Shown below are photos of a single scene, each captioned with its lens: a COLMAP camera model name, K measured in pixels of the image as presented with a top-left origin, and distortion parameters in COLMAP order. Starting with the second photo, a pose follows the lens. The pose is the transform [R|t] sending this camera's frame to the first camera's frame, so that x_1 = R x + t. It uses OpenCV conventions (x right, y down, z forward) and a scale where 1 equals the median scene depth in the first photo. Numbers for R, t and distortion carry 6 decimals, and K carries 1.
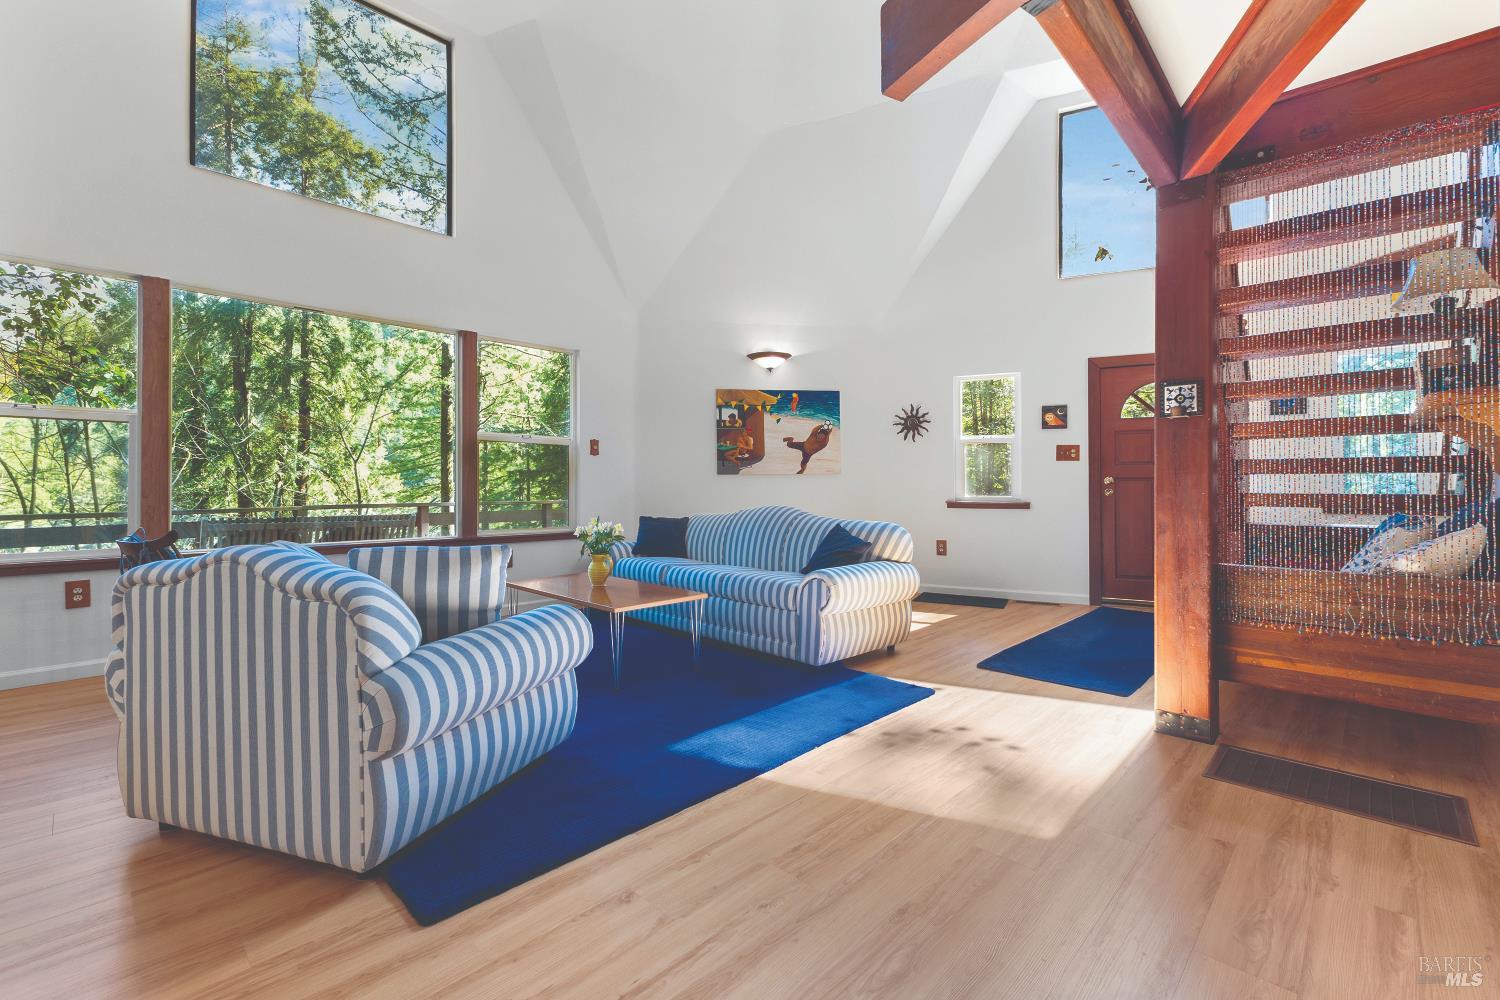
lens RADIAL K [[651.0, 0, 749.0], [0, 651.0, 498.2], [0, 0, 1]] dist [0.008220, 0.000406]
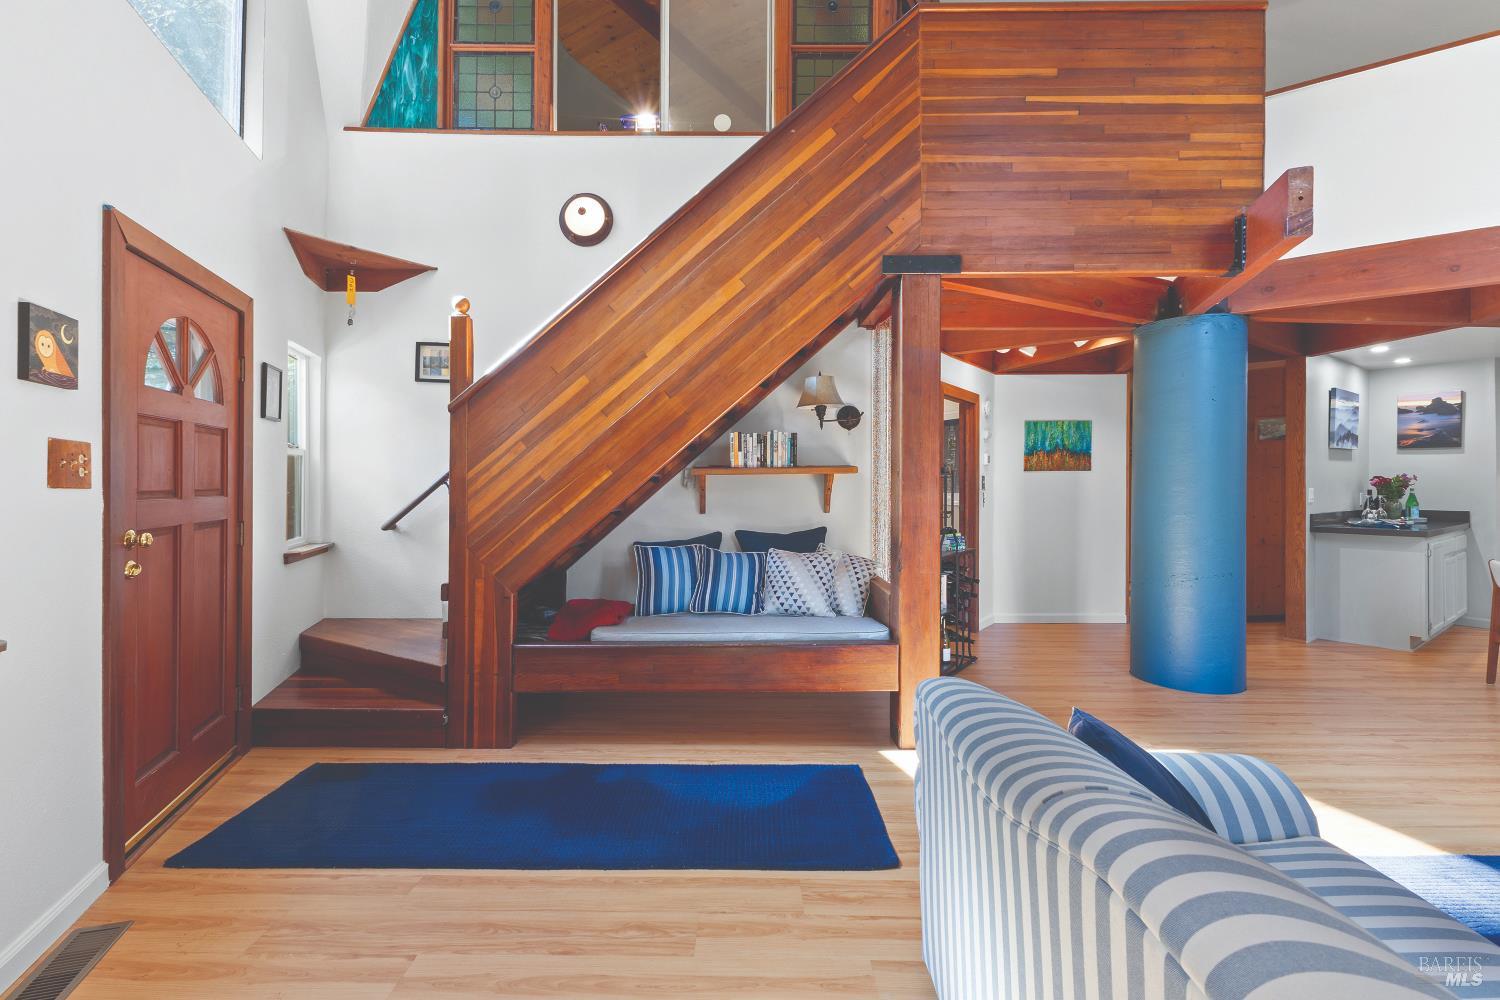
lens RADIAL K [[651.0, 0, 735.9], [0, 651.0, 474.6], [0, 0, 1]] dist [0.008220, 0.000406]
pose [[-0.687421, 0.006782, 0.726227, 0.015036], [0.010686, 0.999943, 0.000778, -0.056817], [-0.726180, 0.008295, -0.687454, 0.919824]]
